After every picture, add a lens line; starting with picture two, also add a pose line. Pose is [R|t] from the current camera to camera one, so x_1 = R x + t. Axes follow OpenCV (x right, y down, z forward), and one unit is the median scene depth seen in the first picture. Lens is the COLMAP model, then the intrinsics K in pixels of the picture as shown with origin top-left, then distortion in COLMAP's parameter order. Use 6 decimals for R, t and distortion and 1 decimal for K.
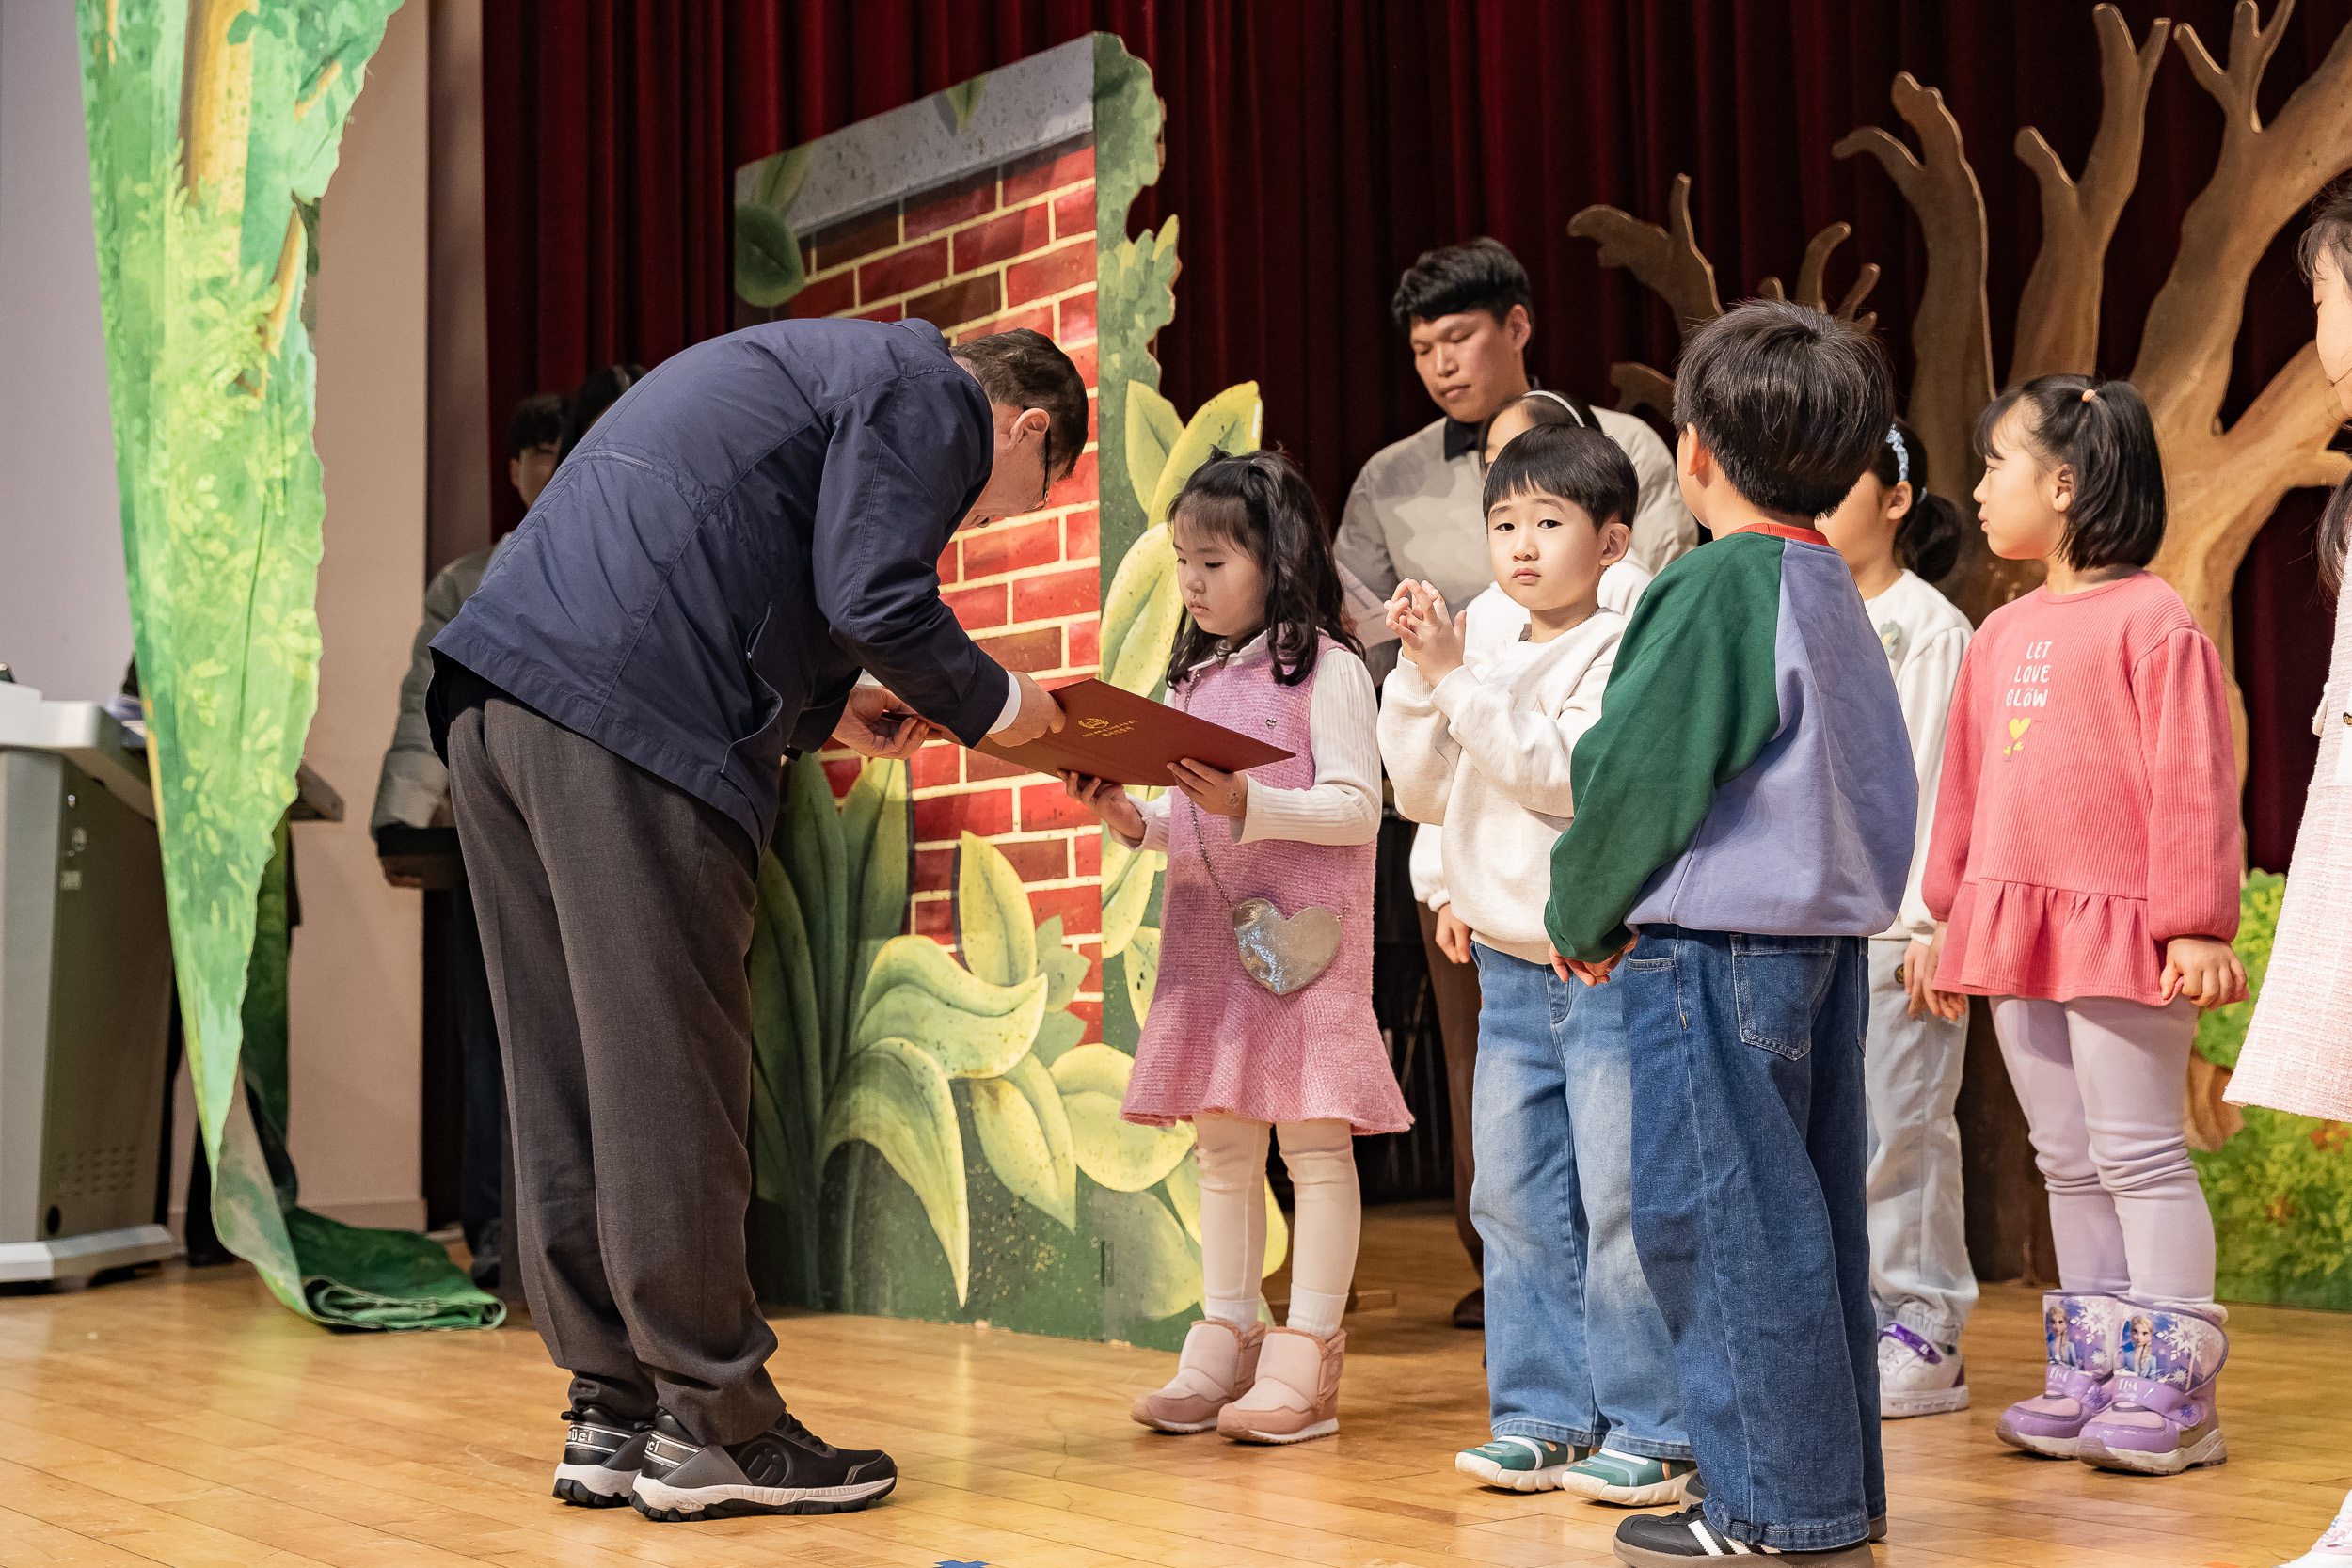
lens RADIAL K [[3303.5, 0, 1188.9], [0, 3303.5, 739.2], [0, 0, 1]] dist [0.044742, 0.000000]
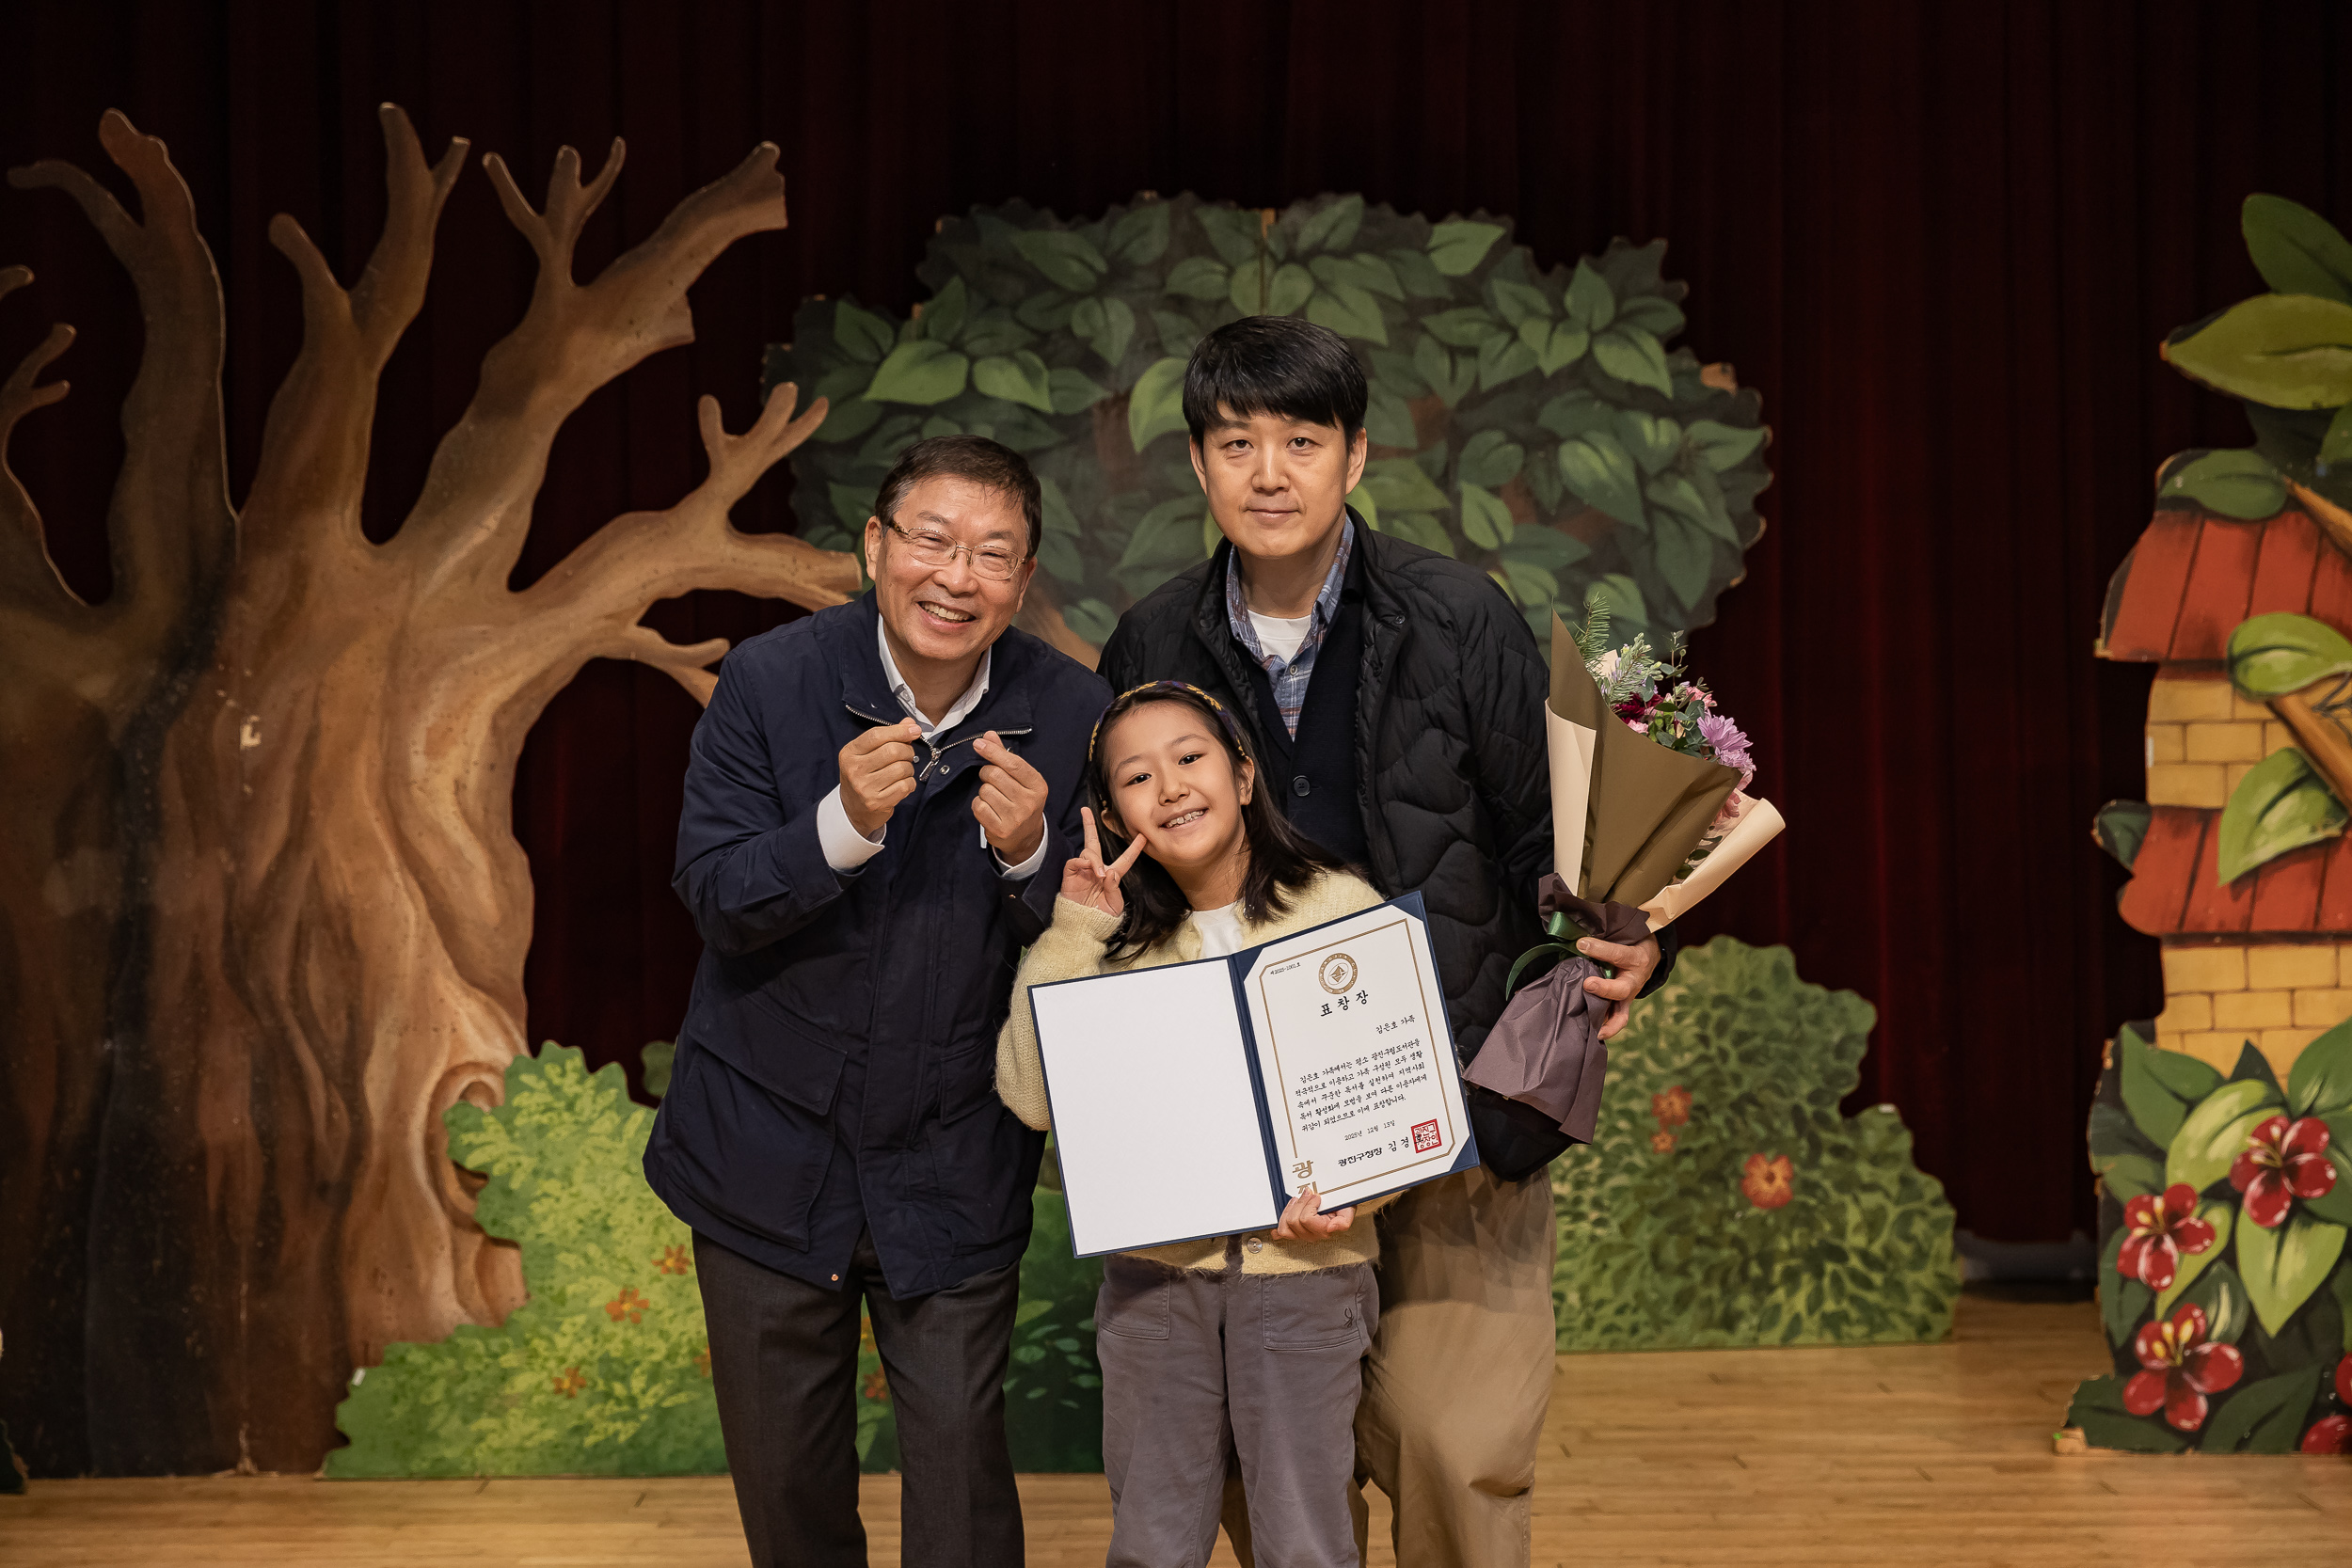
lens RADIAL K [[3781.9, 0, 1167.0], [0, 3781.9, 820.0], [0, 0, 1]] dist [0.066018, 0.000000]
pose [[0.595960, -0.002047, 0.803012, -0.481149], [-0.078053, 0.995114, 0.060464, -0.110141], [-0.799212, -0.098711, 0.592888, 0.187878]]
